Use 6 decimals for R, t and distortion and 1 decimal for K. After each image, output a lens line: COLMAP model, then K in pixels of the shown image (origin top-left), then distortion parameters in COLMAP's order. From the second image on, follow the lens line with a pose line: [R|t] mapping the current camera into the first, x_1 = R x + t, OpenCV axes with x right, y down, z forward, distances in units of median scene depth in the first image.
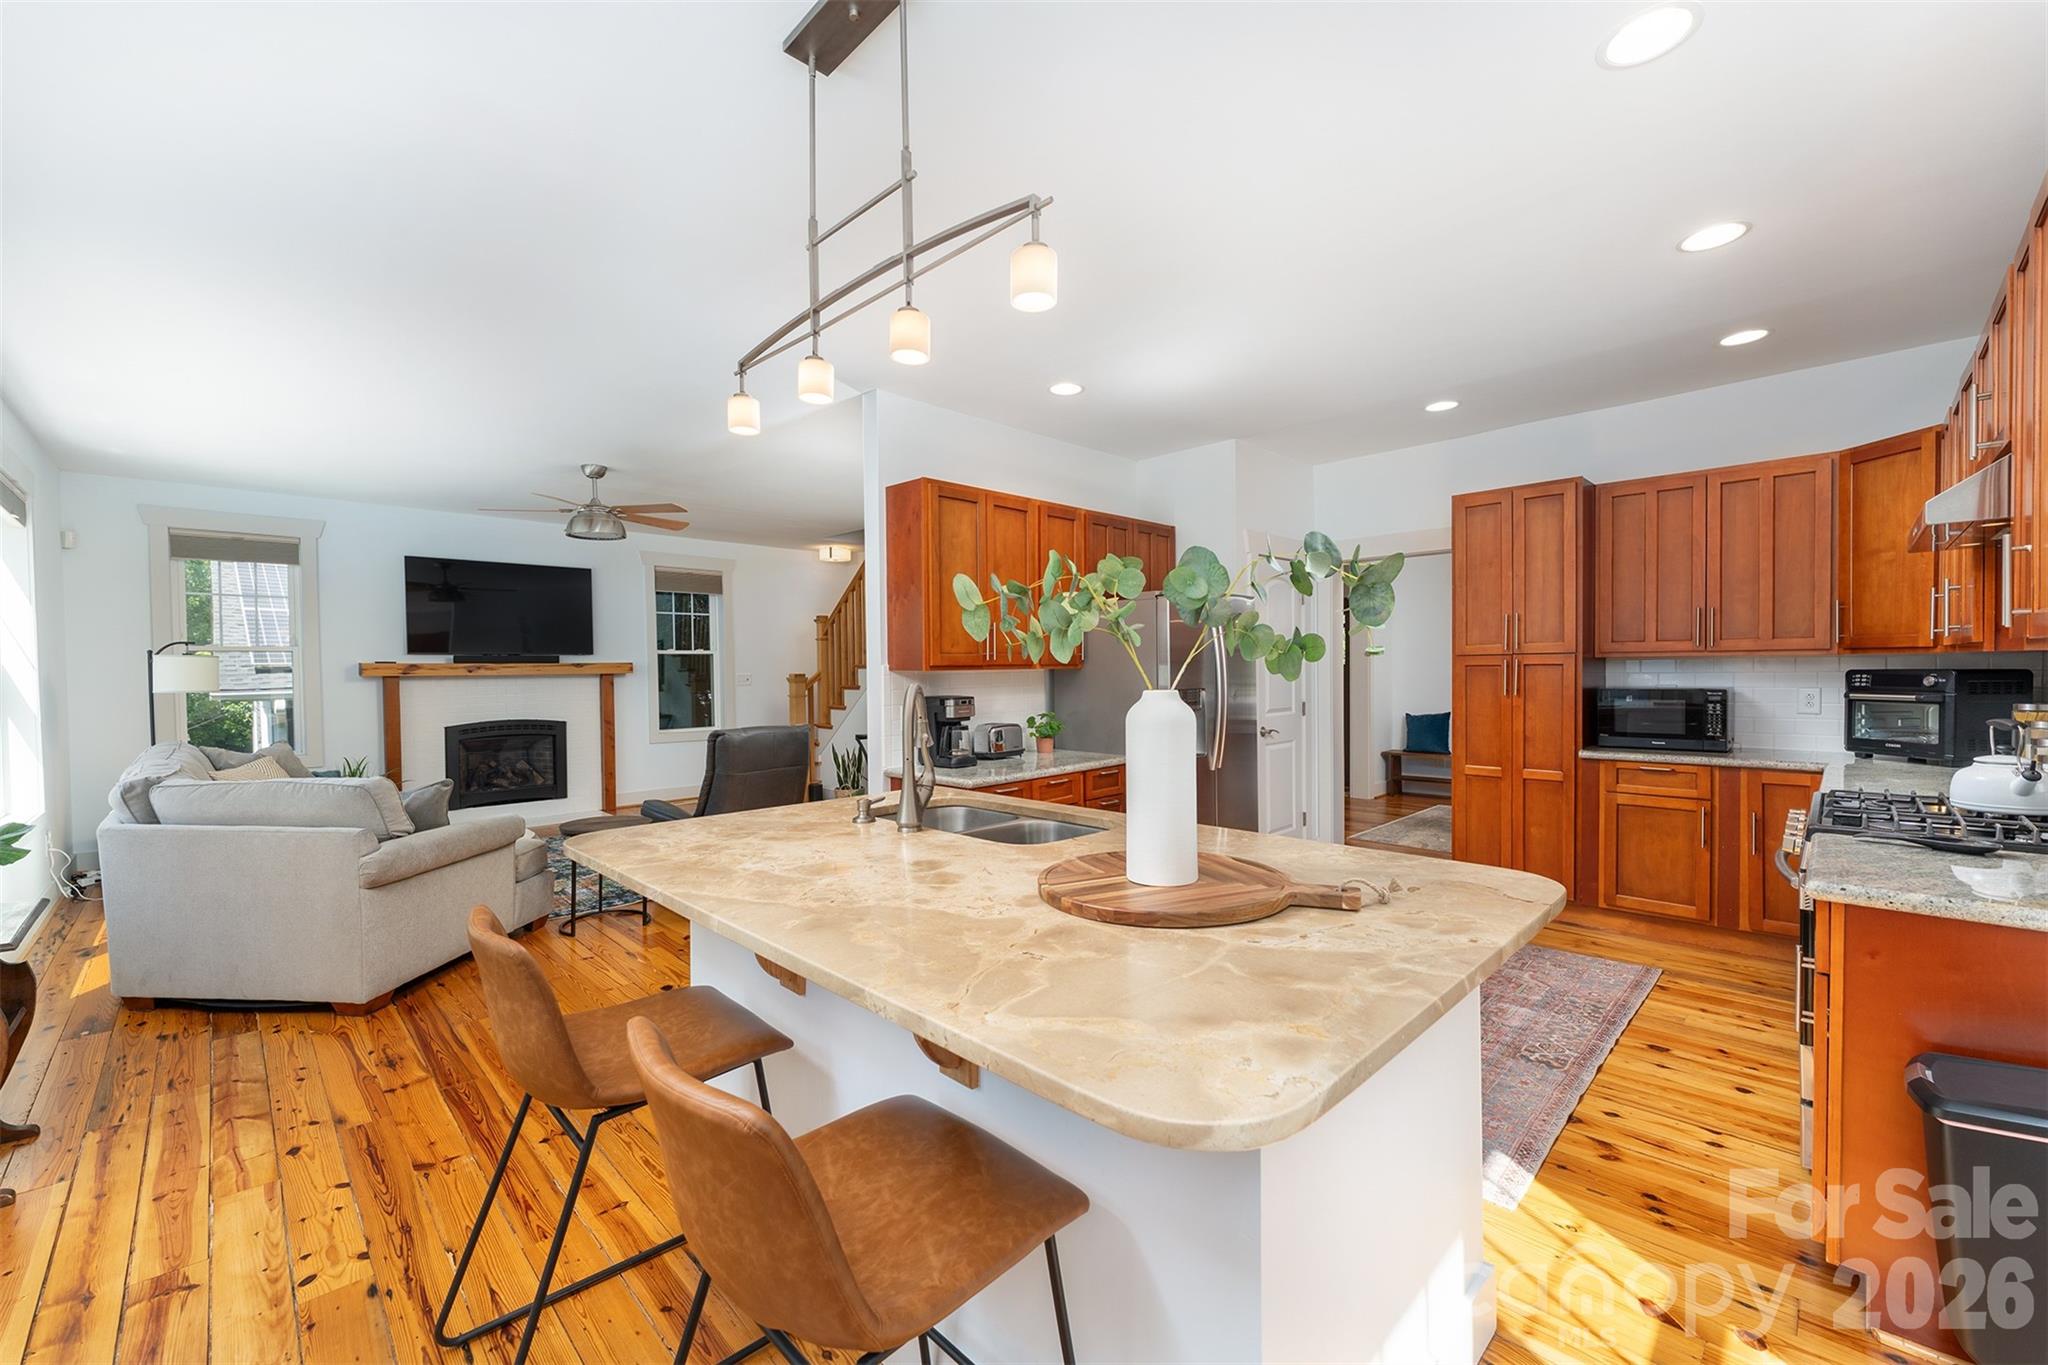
lens RADIAL K [[831.2, 0, 1016.7], [0, 831.2, 684.3], [0, 0, 1]] dist [-0.001273, 0.000110]
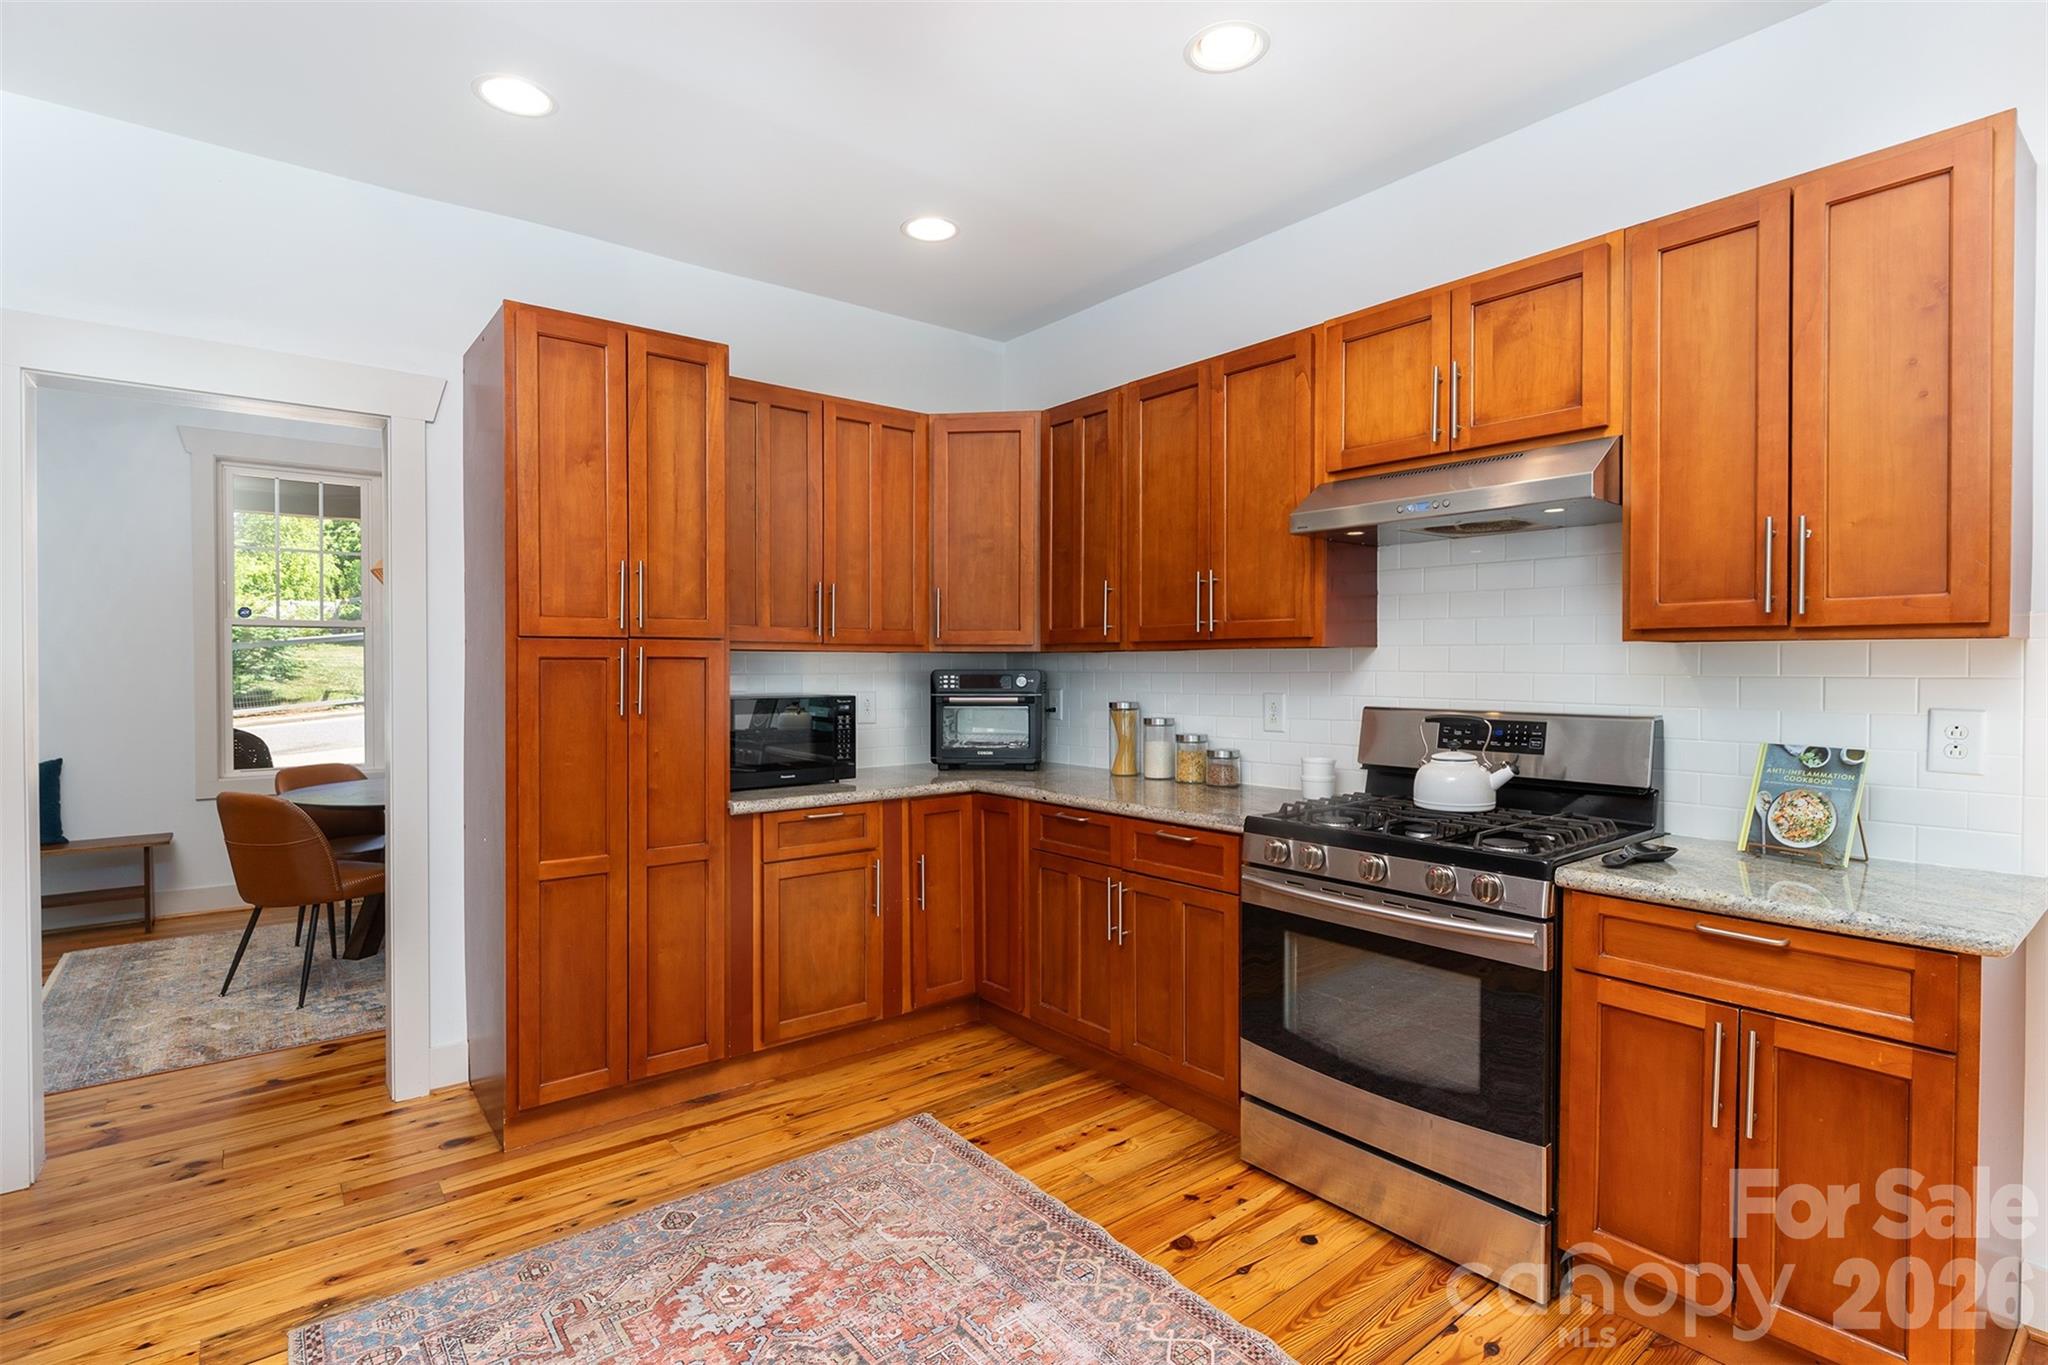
lens RADIAL K [[977.8, 0, 1021.5], [0, 977.8, 679.2], [0, 0, 1]] dist [-0.000935, -0.000222]
pose [[0.097595, 0.000432, 0.995226, -0.001920], [0.019430, 0.999808, -0.002339, -0.003499], [-0.995036, 0.019565, 0.097568, 0.747416]]
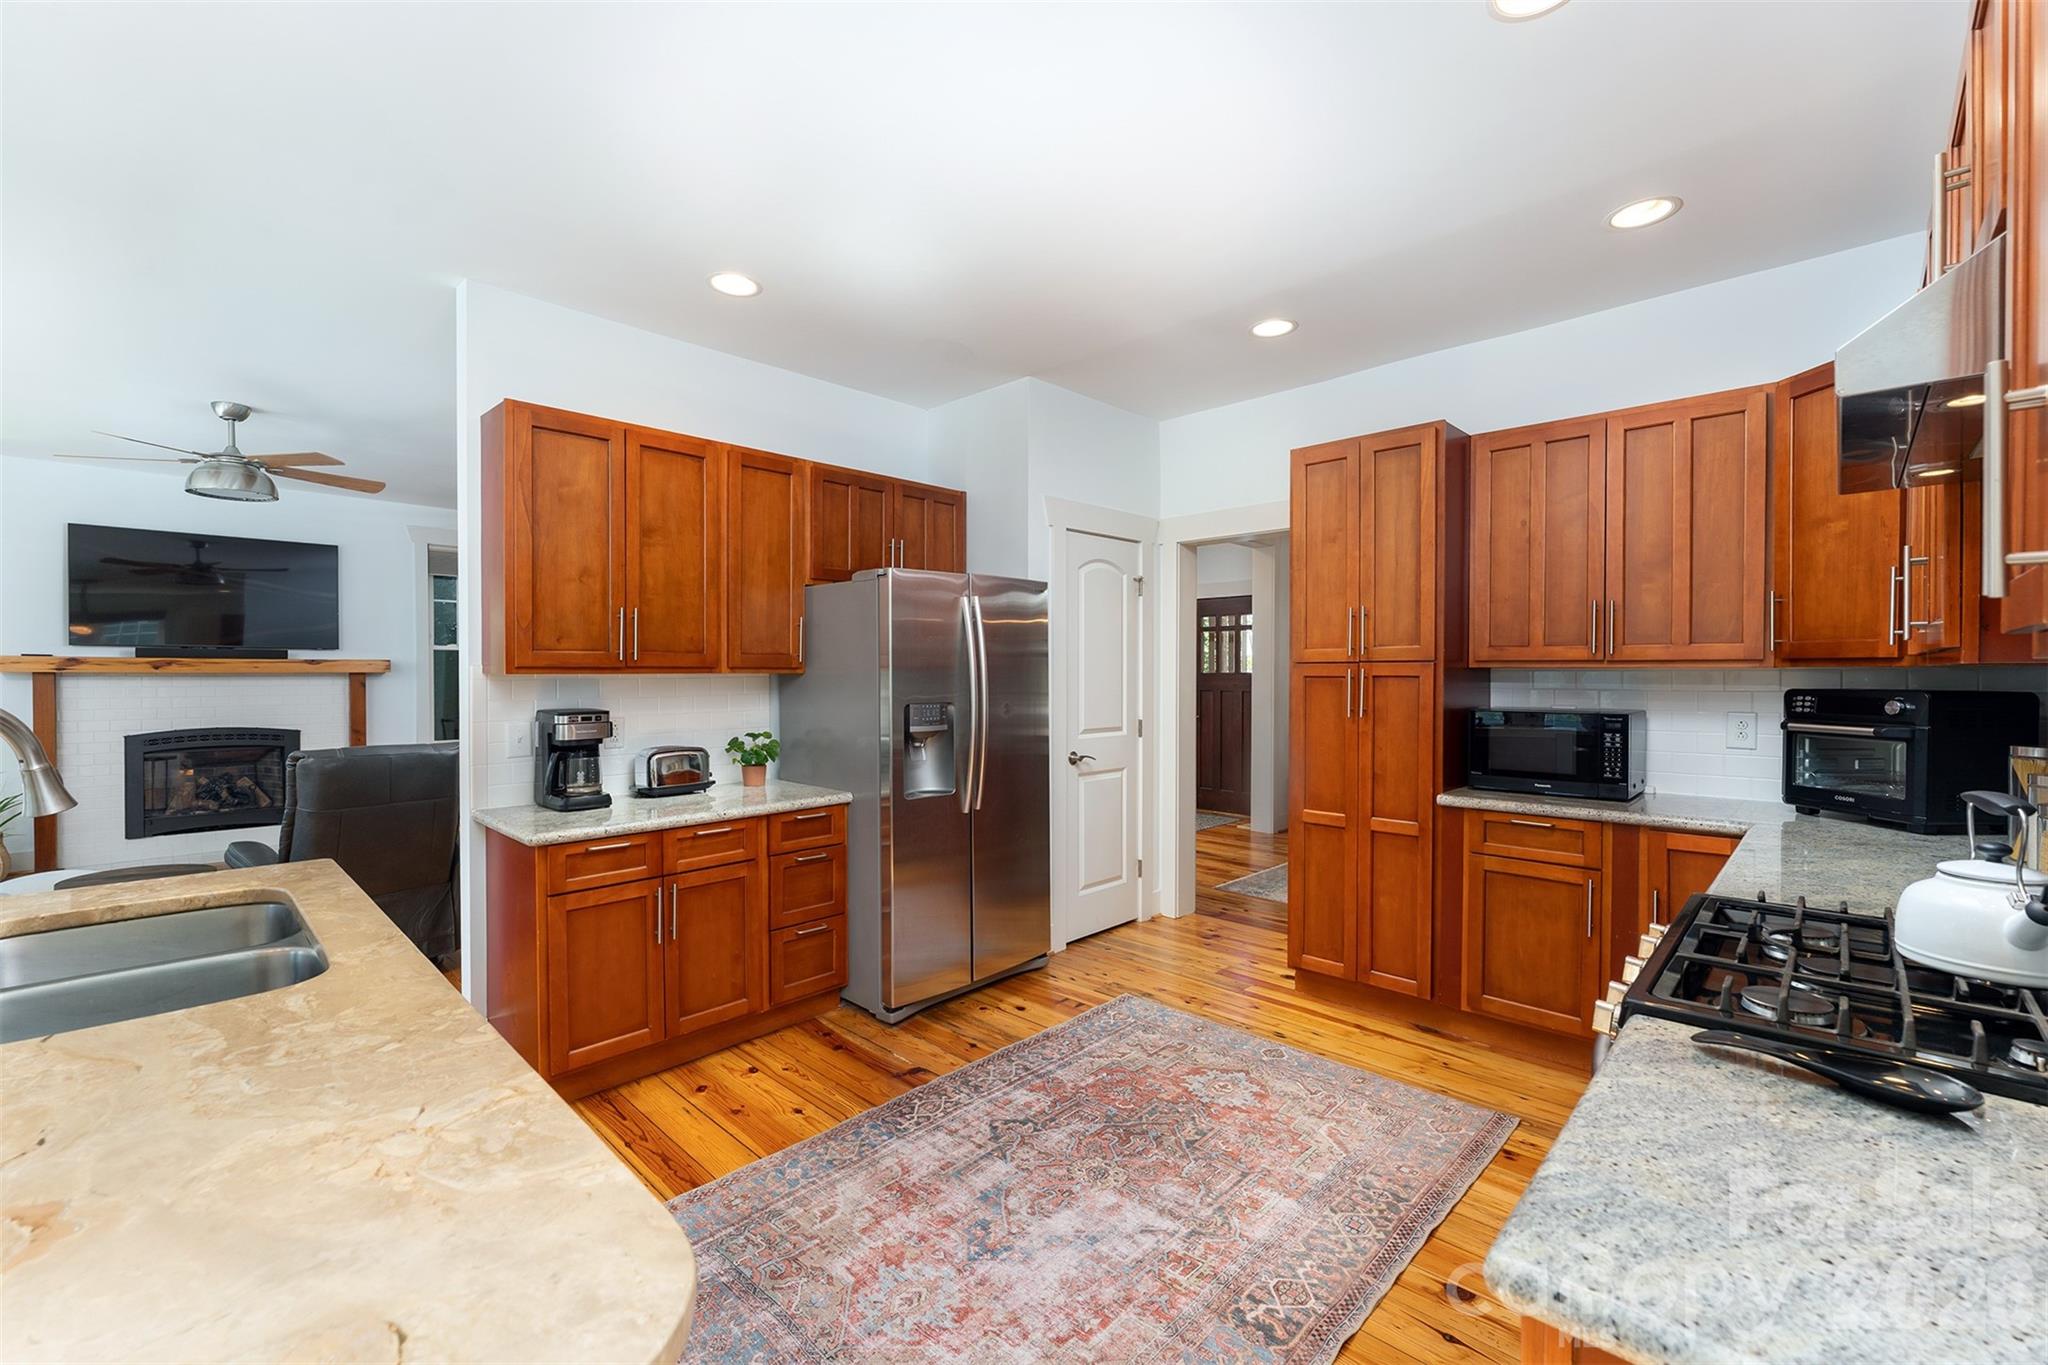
lens RADIAL K [[871.4, 0, 1023.1], [0, 871.4, 682.8], [0, 0, 1]] dist [-0.006938, -0.000121]
pose [[0.999638, 0.012569, 0.023774, 0.303776], [-0.012376, 0.999889, -0.008262, -0.007997], [-0.023875, 0.007965, 0.999683, 0.252569]]
